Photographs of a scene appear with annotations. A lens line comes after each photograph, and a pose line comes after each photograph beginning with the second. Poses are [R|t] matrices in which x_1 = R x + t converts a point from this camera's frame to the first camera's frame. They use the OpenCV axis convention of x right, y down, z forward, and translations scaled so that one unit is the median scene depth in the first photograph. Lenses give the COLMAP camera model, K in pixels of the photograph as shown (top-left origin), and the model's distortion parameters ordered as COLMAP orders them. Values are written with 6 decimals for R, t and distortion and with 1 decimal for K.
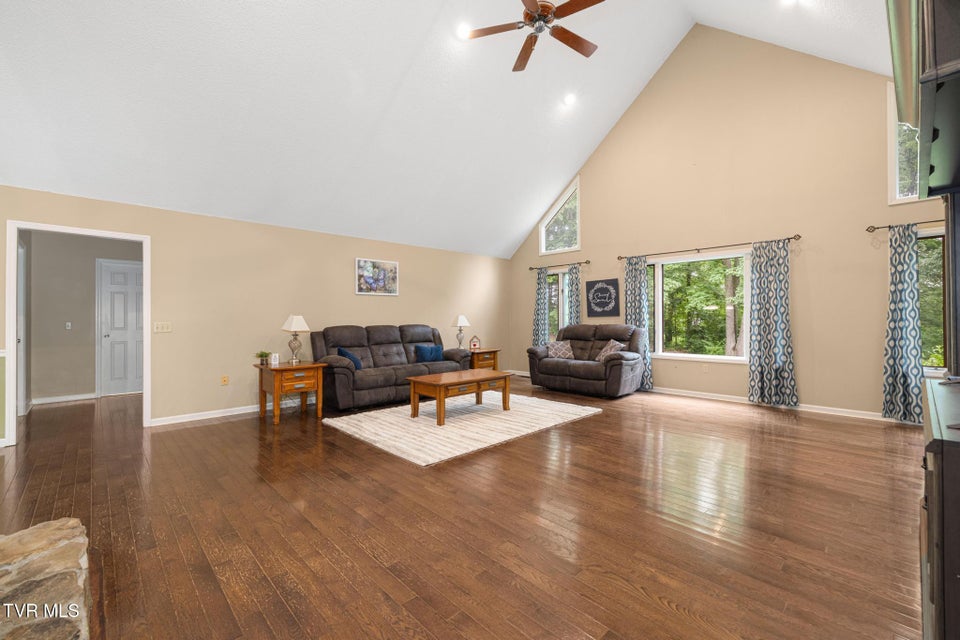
lens RADIAL K [[407.0, 0, 481.4], [0, 407.0, 316.9], [0, 0, 1]] dist [0.002364, 0.000361]
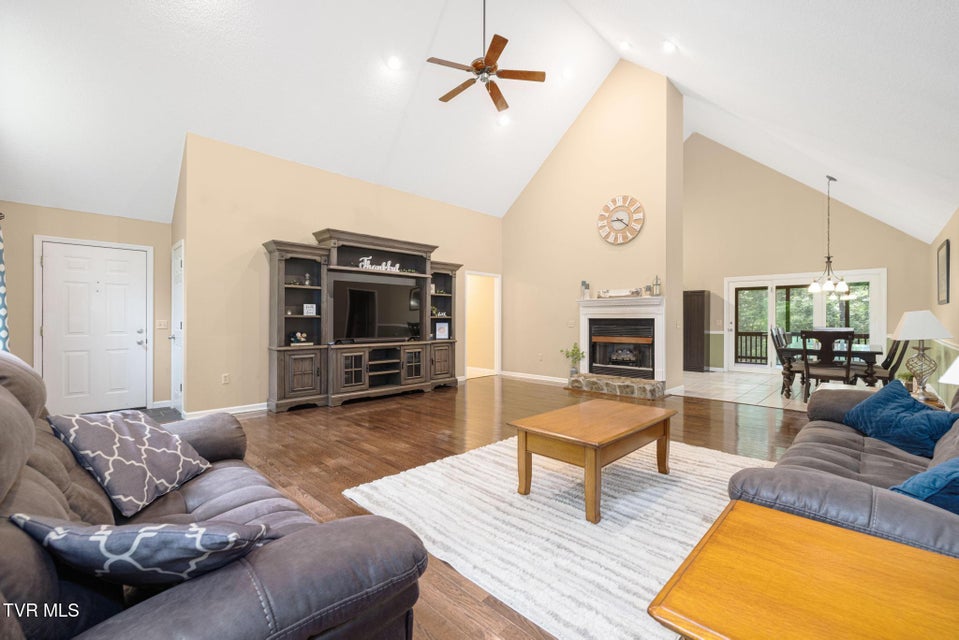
lens RADIAL K [[406.6, 0, 480.9], [0, 406.6, 317.0], [0, 0, 1]] dist [0.002364, 0.000361]
pose [[-0.999497, 0.002999, -0.031557, 0.105352], [0.003381, 0.999922, -0.012031, 0.006207], [0.031519, -0.012132, -0.999430, 1.205624]]
